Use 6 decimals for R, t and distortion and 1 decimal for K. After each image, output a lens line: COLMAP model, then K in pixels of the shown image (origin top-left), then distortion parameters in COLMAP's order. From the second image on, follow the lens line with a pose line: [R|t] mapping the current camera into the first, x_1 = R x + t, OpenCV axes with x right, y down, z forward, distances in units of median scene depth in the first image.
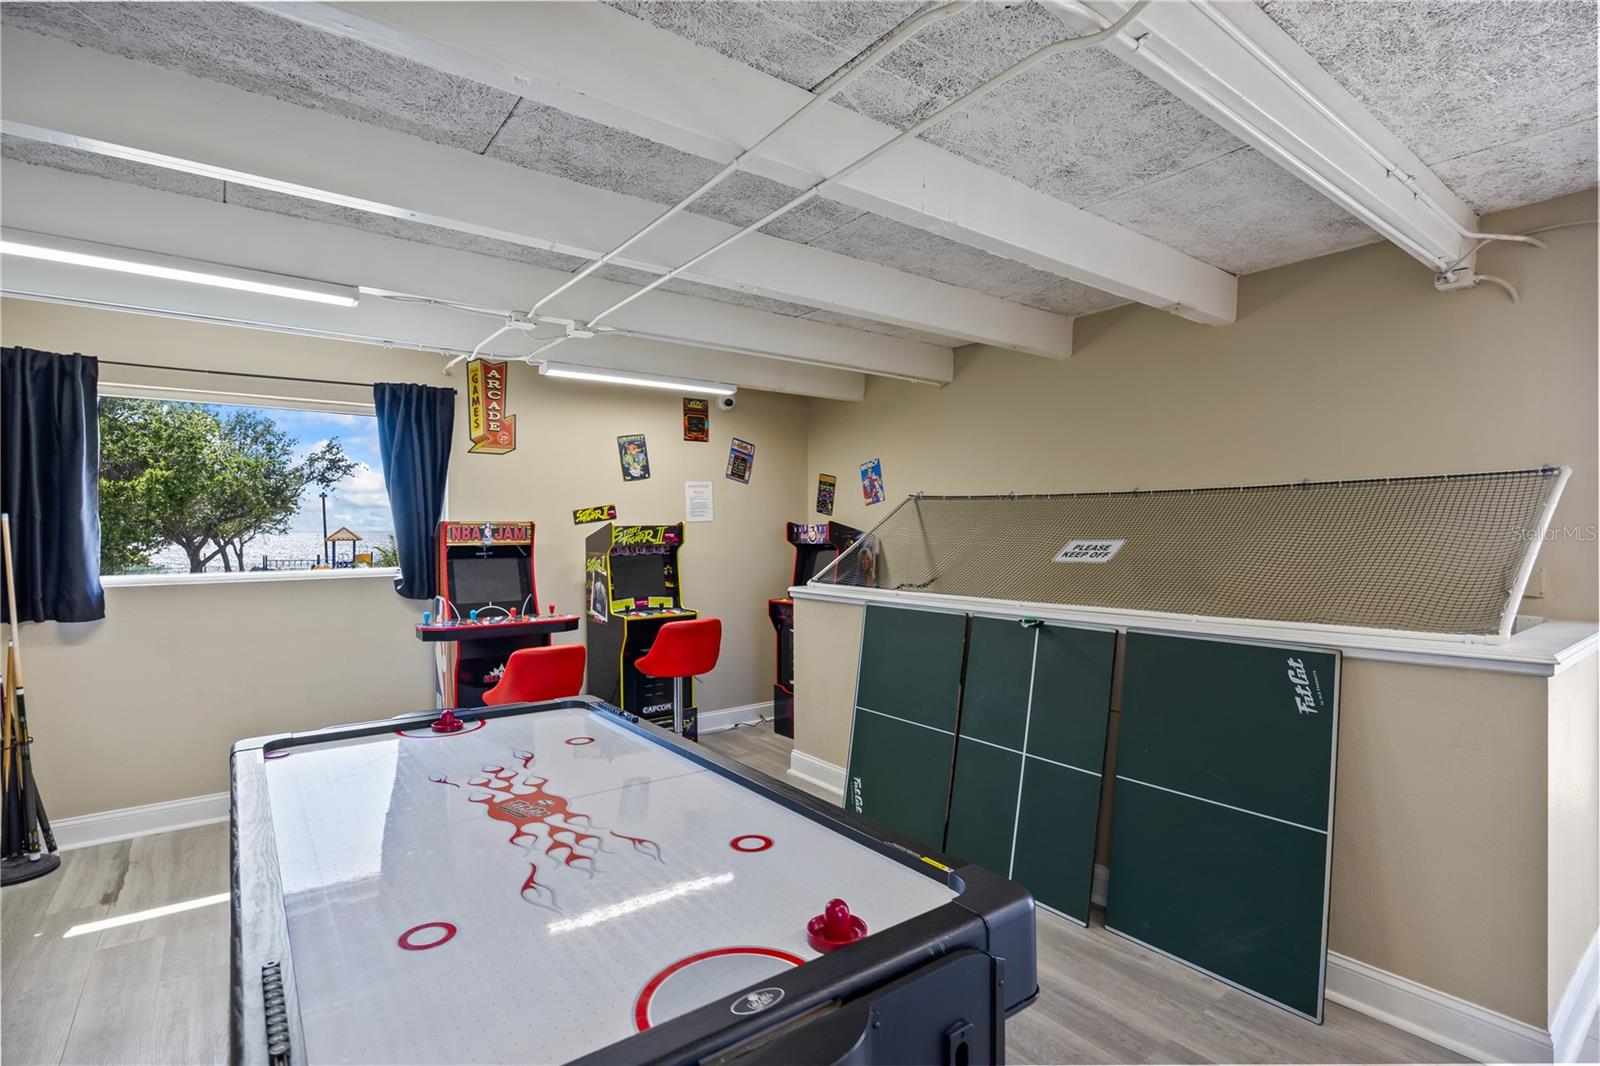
lens RADIAL K [[765.4, 0, 800.9], [0, 765.4, 527.5], [0, 0, 1]] dist [-0.014769, 0.000064]
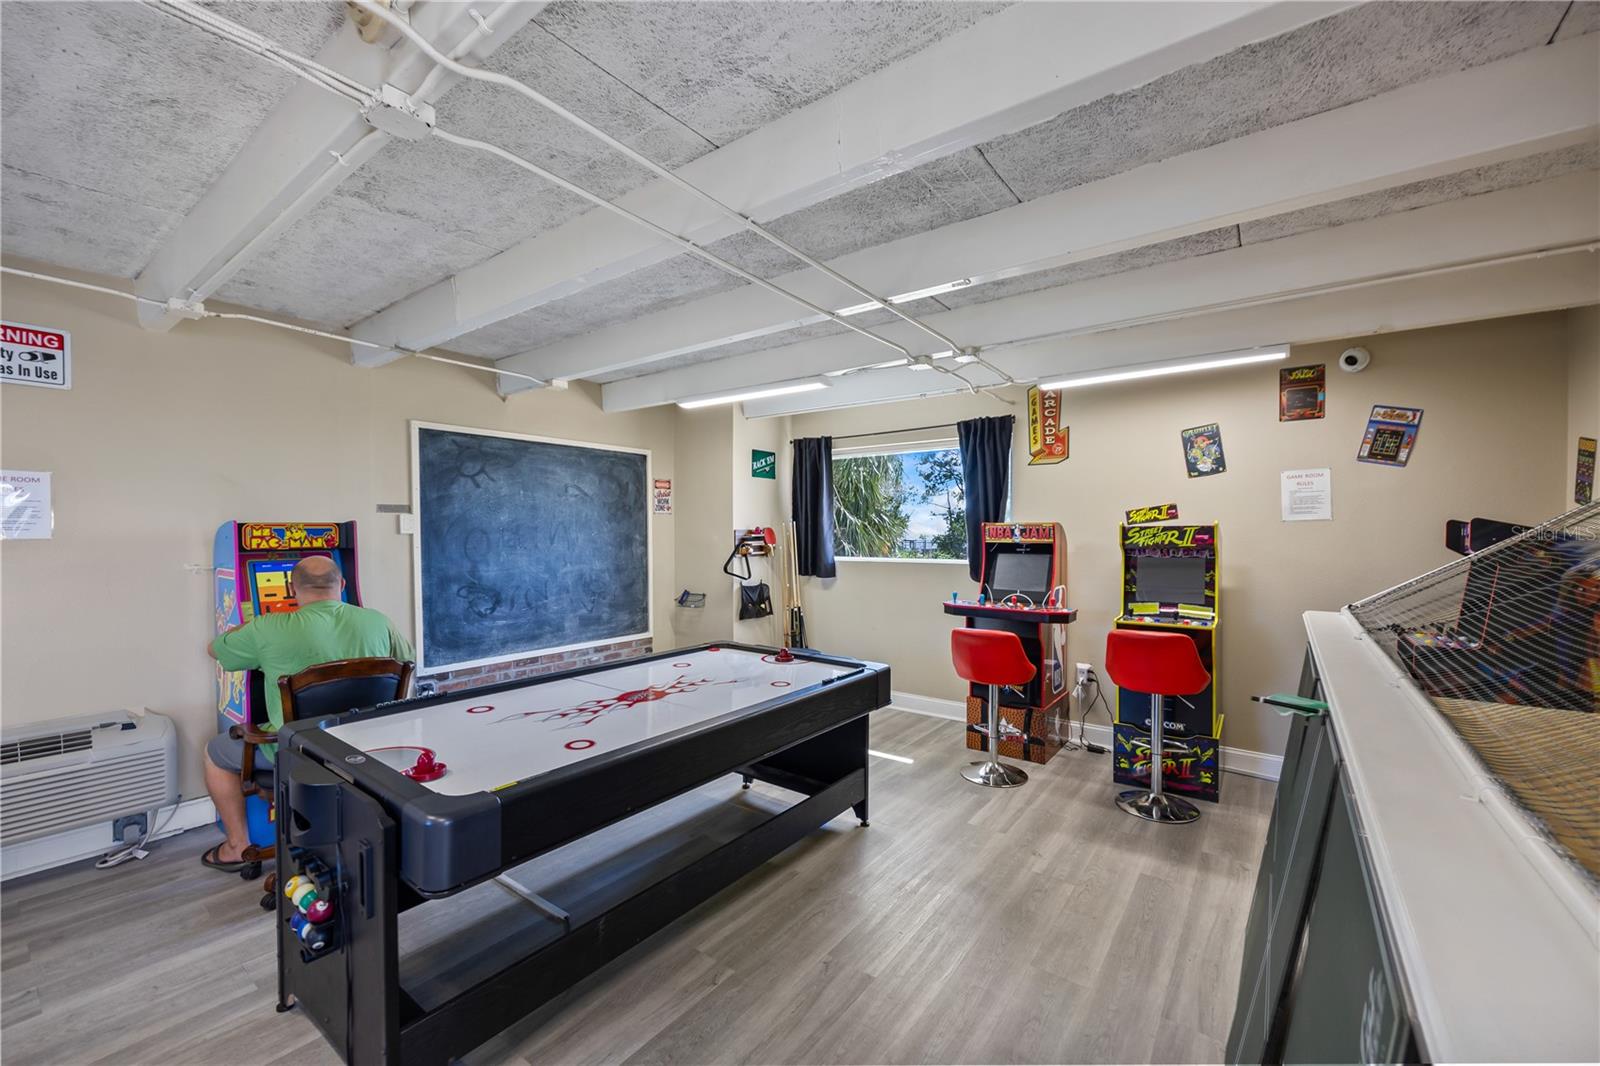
lens RADIAL K [[640.5, 0, 801.4], [0, 640.5, 537.9], [0, 0, 1]] dist [-0.010791, -0.000023]
pose [[0.279880, 0.015317, -0.959913, 0.415614], [0.001375, 0.999865, 0.016355, -0.001155], [0.960034, -0.005898, 0.279821, 0.362111]]
